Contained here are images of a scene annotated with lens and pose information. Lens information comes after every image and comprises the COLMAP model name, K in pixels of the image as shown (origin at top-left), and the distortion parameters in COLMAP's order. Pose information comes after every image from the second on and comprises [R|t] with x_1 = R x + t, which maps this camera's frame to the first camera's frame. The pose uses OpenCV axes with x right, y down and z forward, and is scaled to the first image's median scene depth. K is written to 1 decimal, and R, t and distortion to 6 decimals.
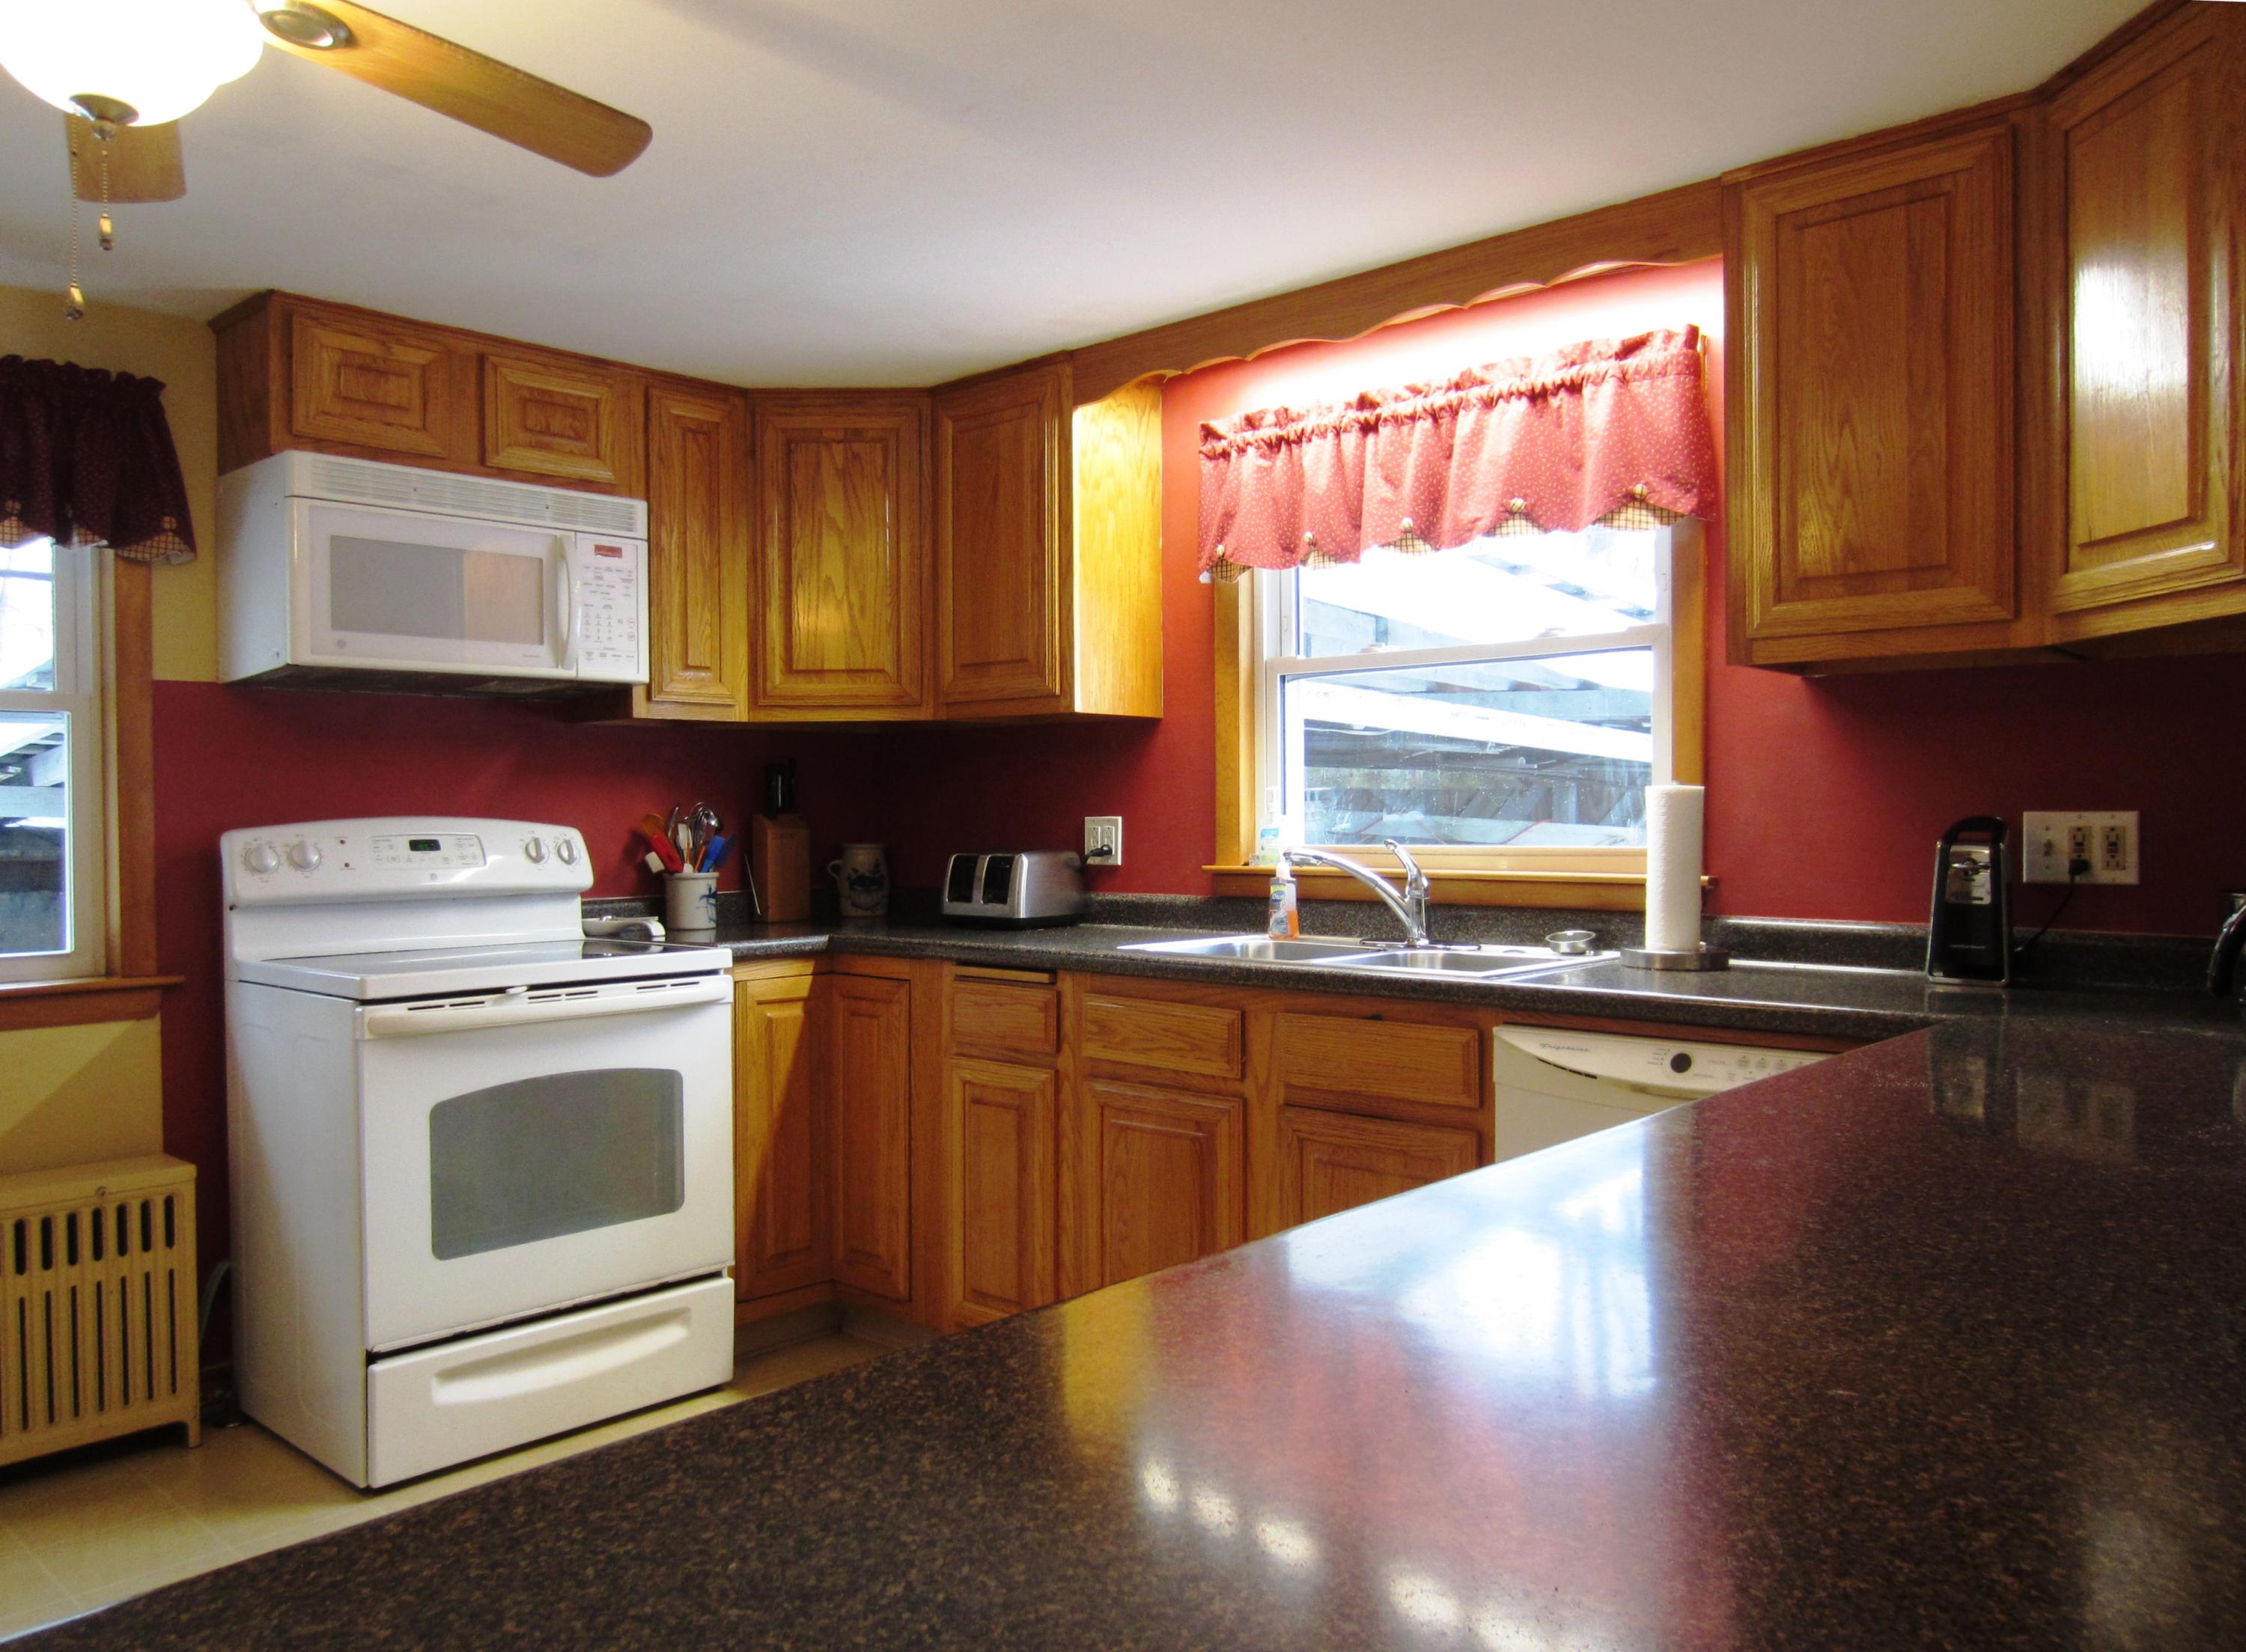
lens RADIAL K [[1641.5, 0, 1123.0], [0, 1641.5, 826.0], [0, 0, 1]] dist [-0.031841, 0.009274]
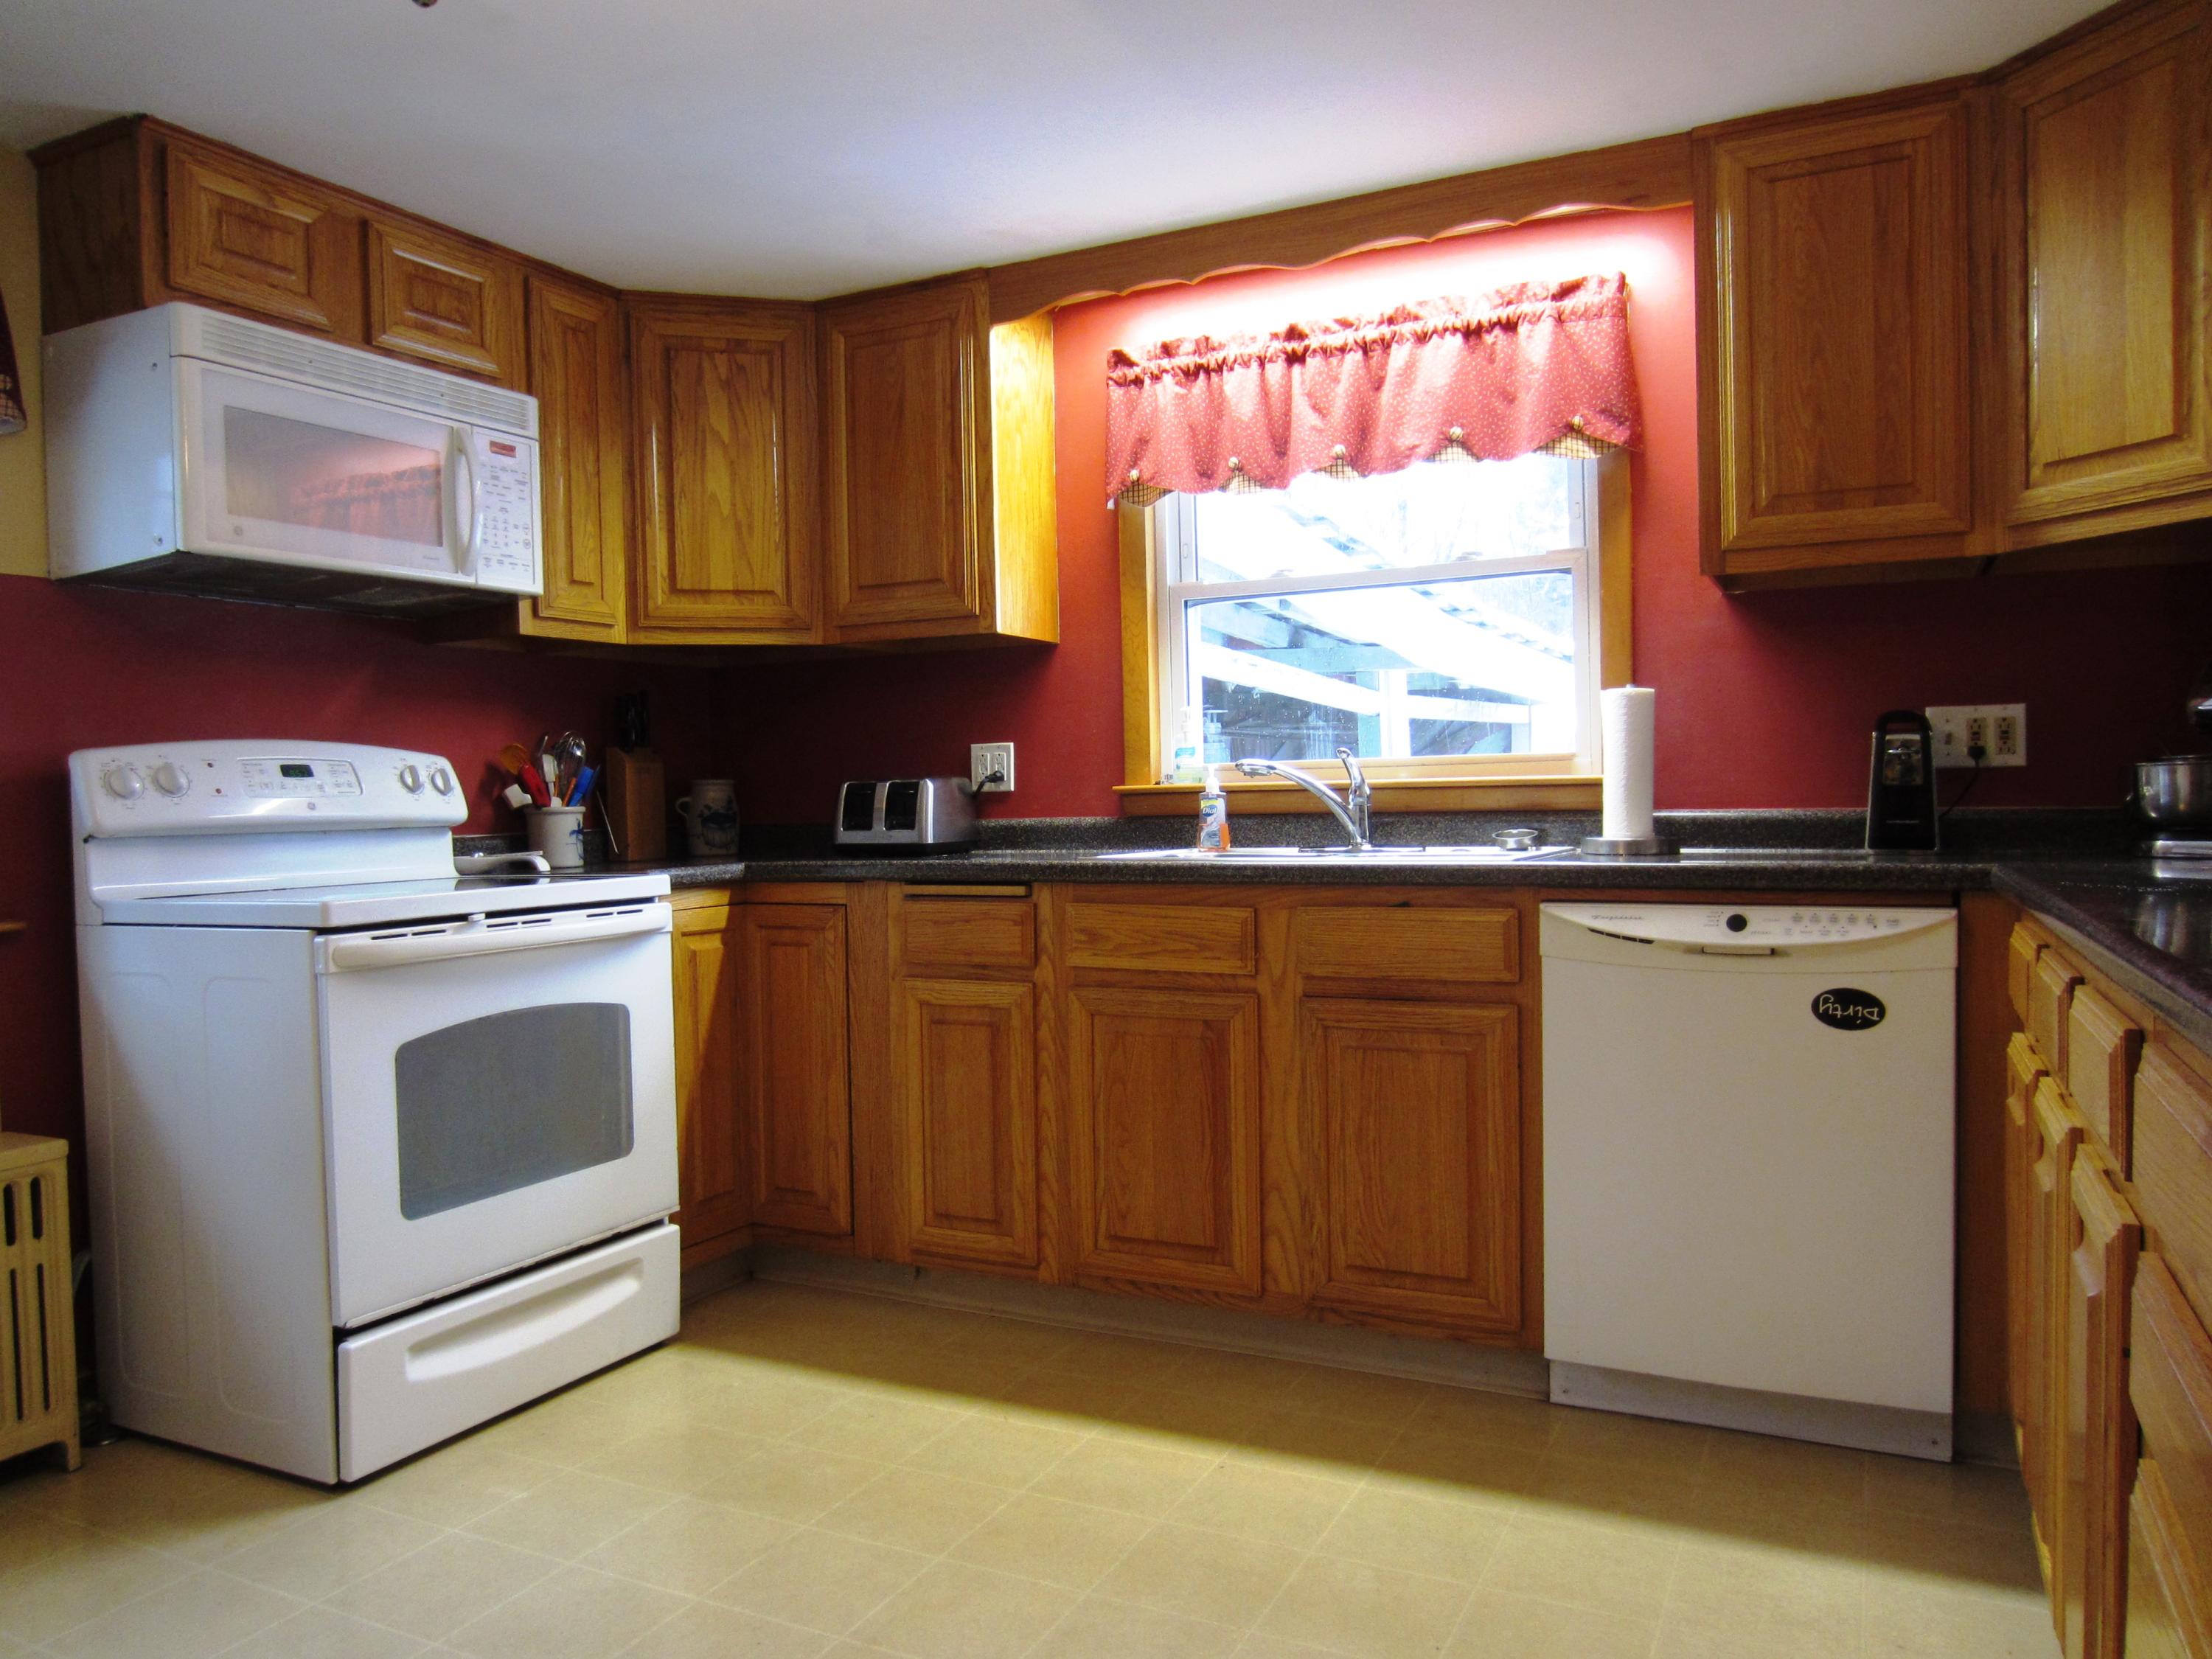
lens RADIAL K [[1574.0, 0, 1106.0], [0, 1574.0, 829.5], [0, 0, 1]] dist [-0.030110, 0.011271]
pose [[0.963478, -0.020769, 0.266982, -0.237163], [0.017606, 0.999744, 0.014236, 0.040286], [-0.267210, -0.009015, 0.963596, 0.064601]]
